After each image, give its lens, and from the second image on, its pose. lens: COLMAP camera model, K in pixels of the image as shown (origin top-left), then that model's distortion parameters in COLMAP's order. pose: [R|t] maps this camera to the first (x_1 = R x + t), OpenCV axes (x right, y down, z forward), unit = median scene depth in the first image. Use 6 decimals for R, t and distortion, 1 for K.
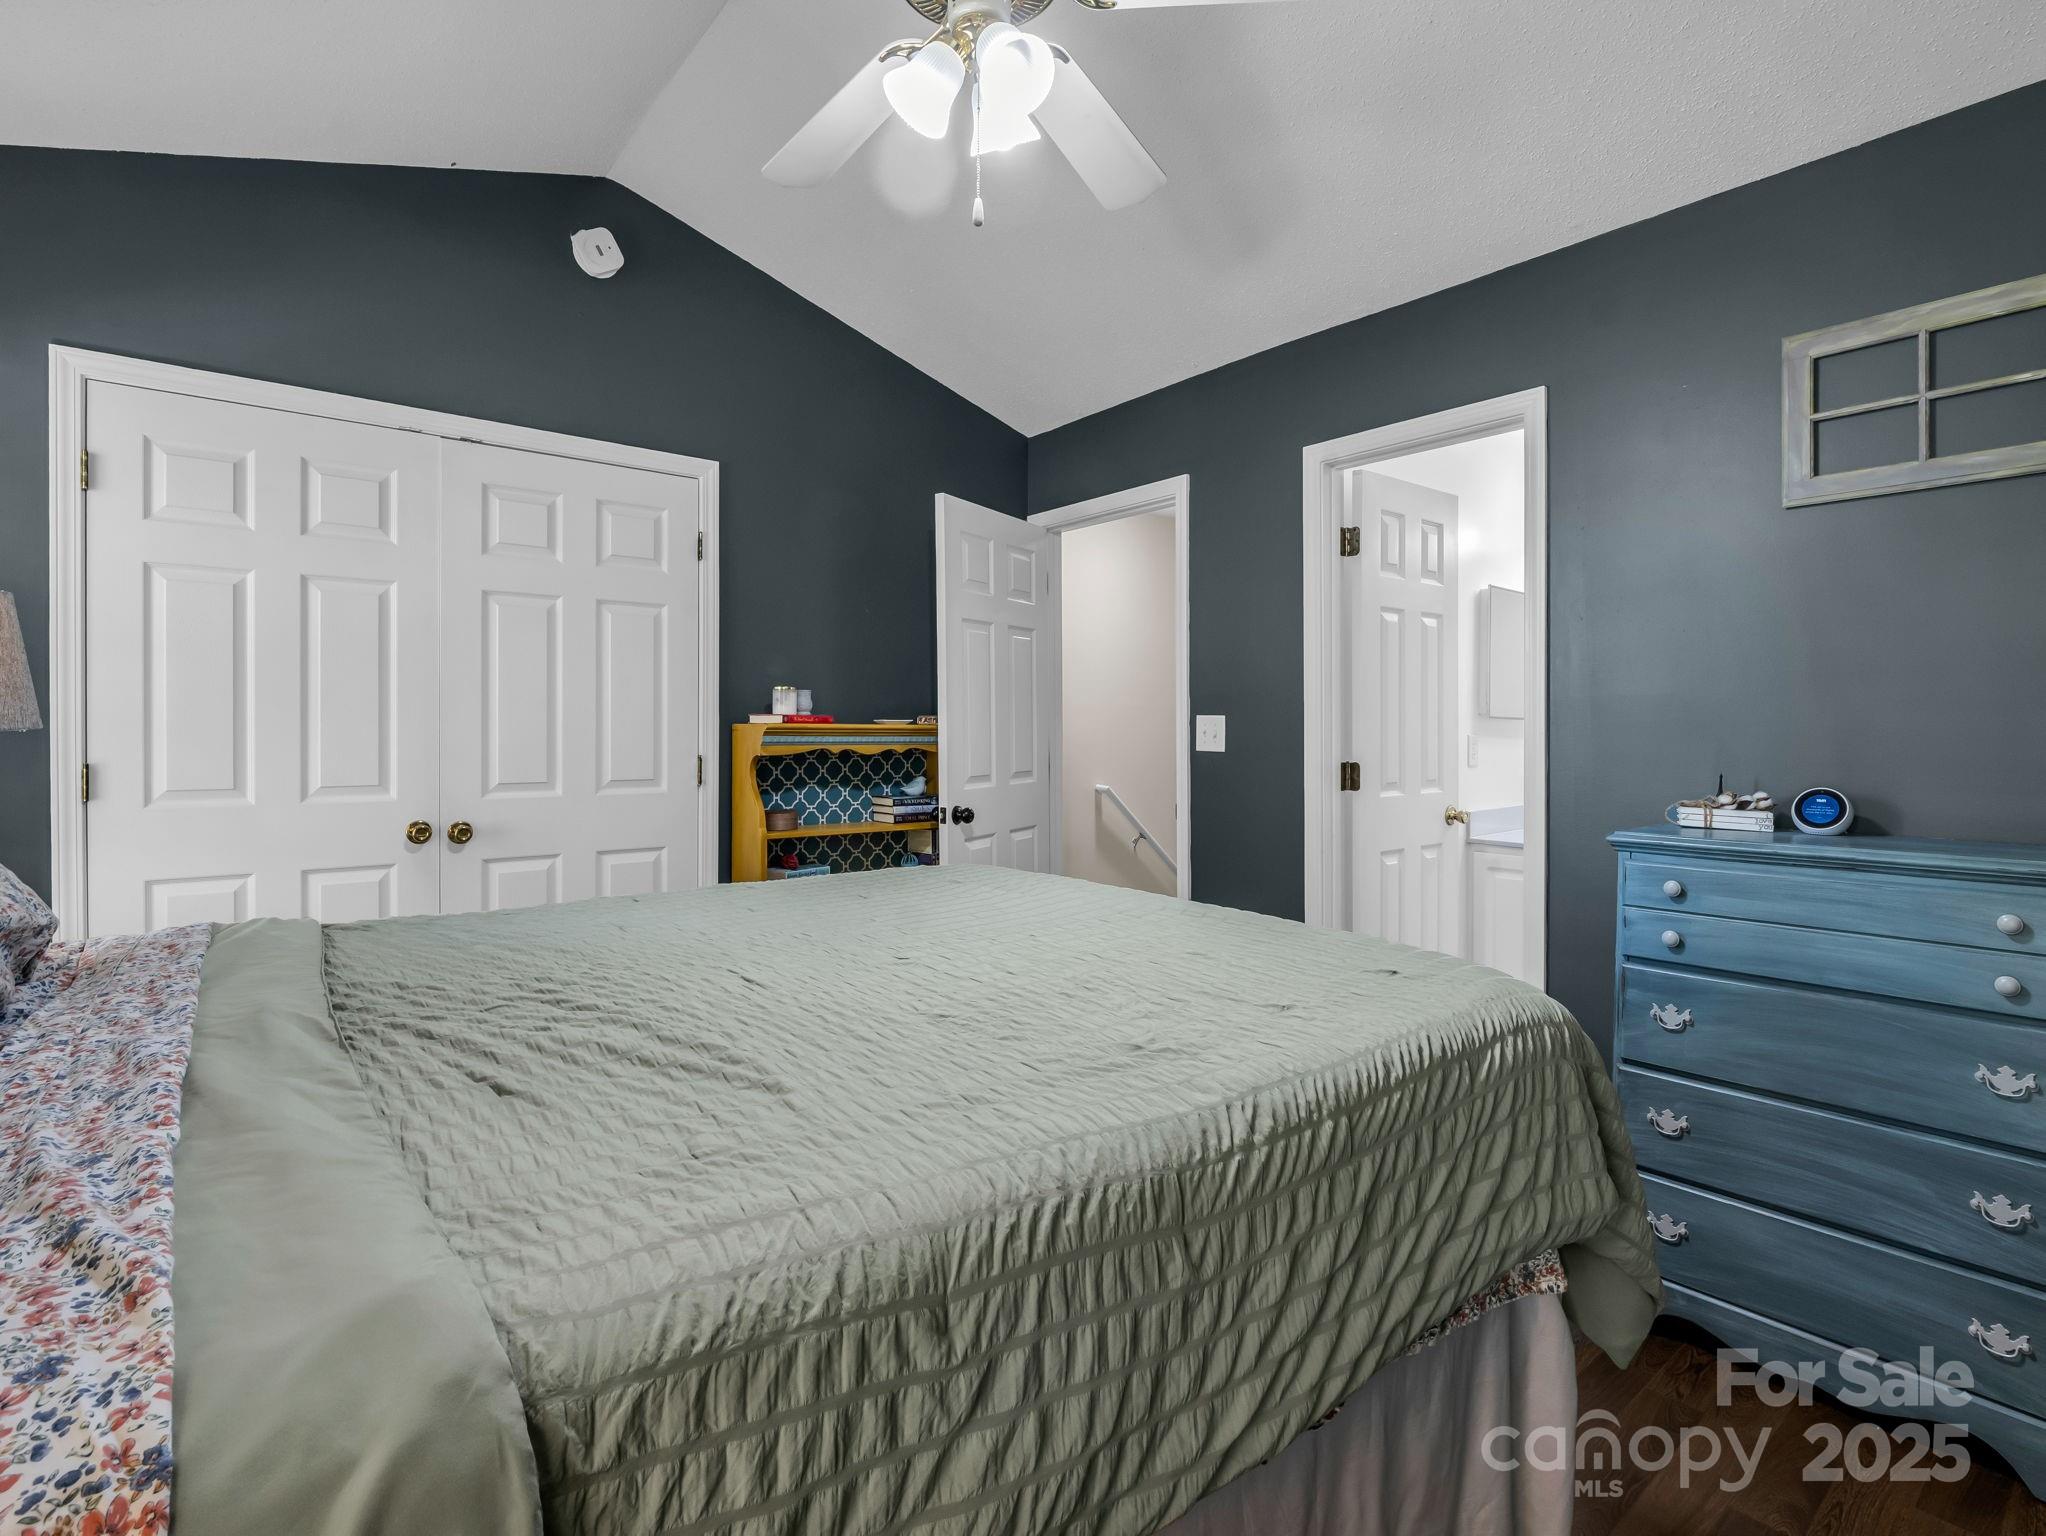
lens RADIAL K [[1003.7, 0, 1021.8], [0, 1003.7, 747.8], [0, 0, 1]] dist [-0.013638, -0.000512]
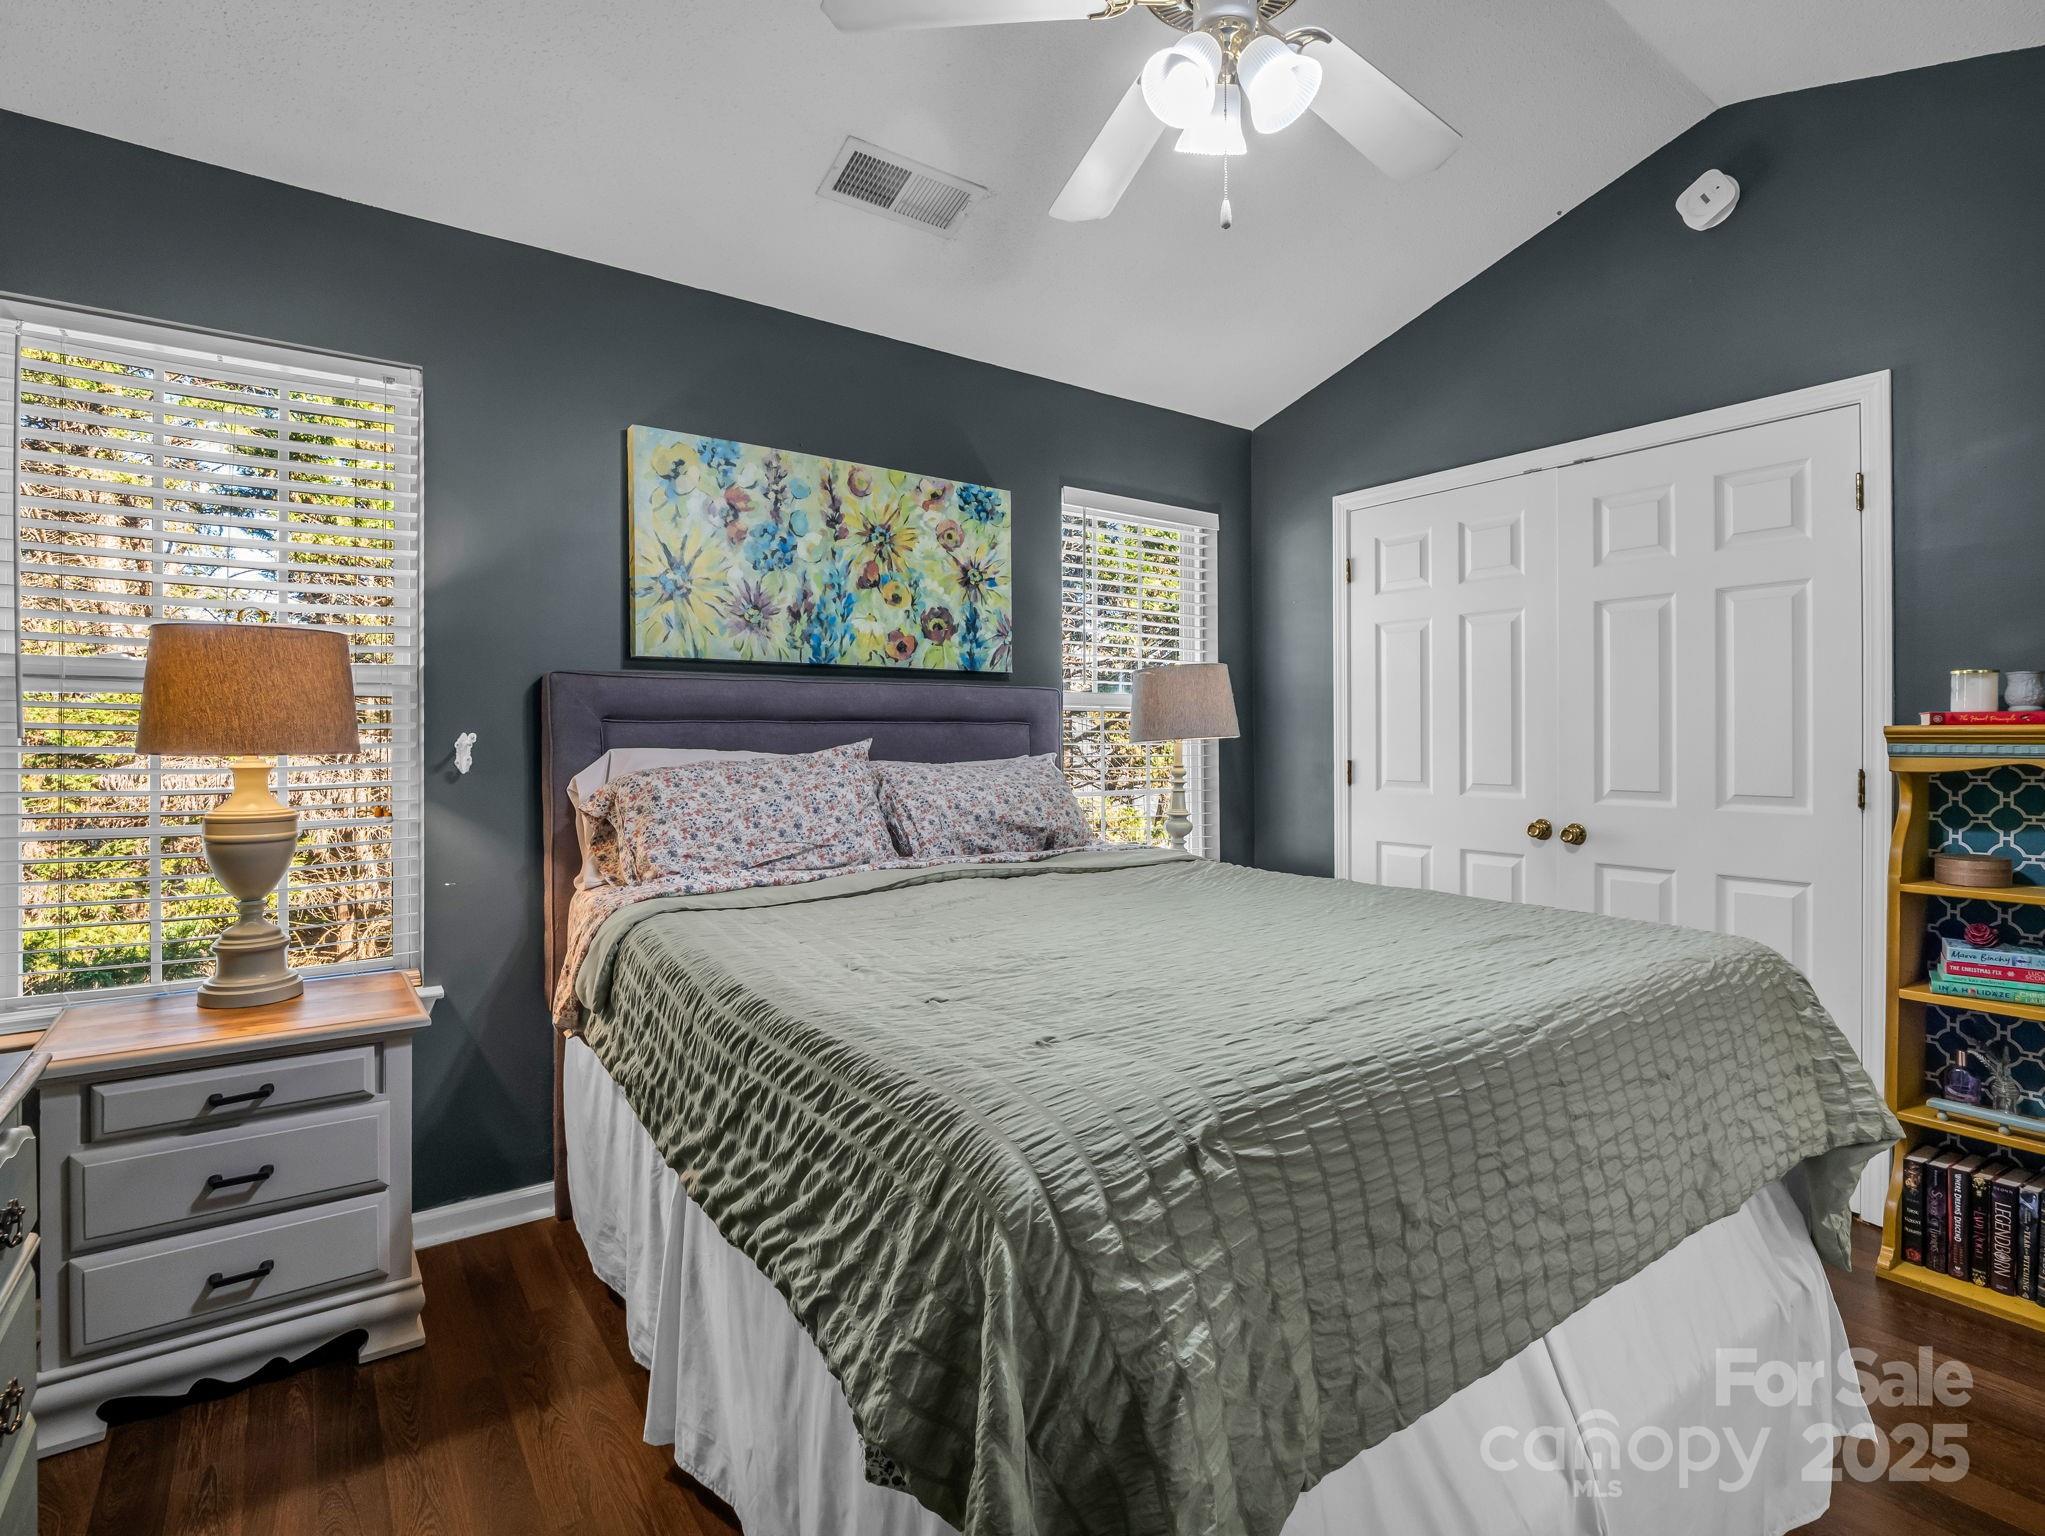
lens RADIAL K [[1003.2, 0, 1021.3], [0, 1003.2, 747.8], [0, 0, 1]] dist [-0.013638, -0.000512]
pose [[-0.071842, 0.005797, -0.997399, 0.511301], [-0.015360, 0.999858, 0.006918, -0.004900], [0.997298, 0.015817, -0.071743, 0.464983]]
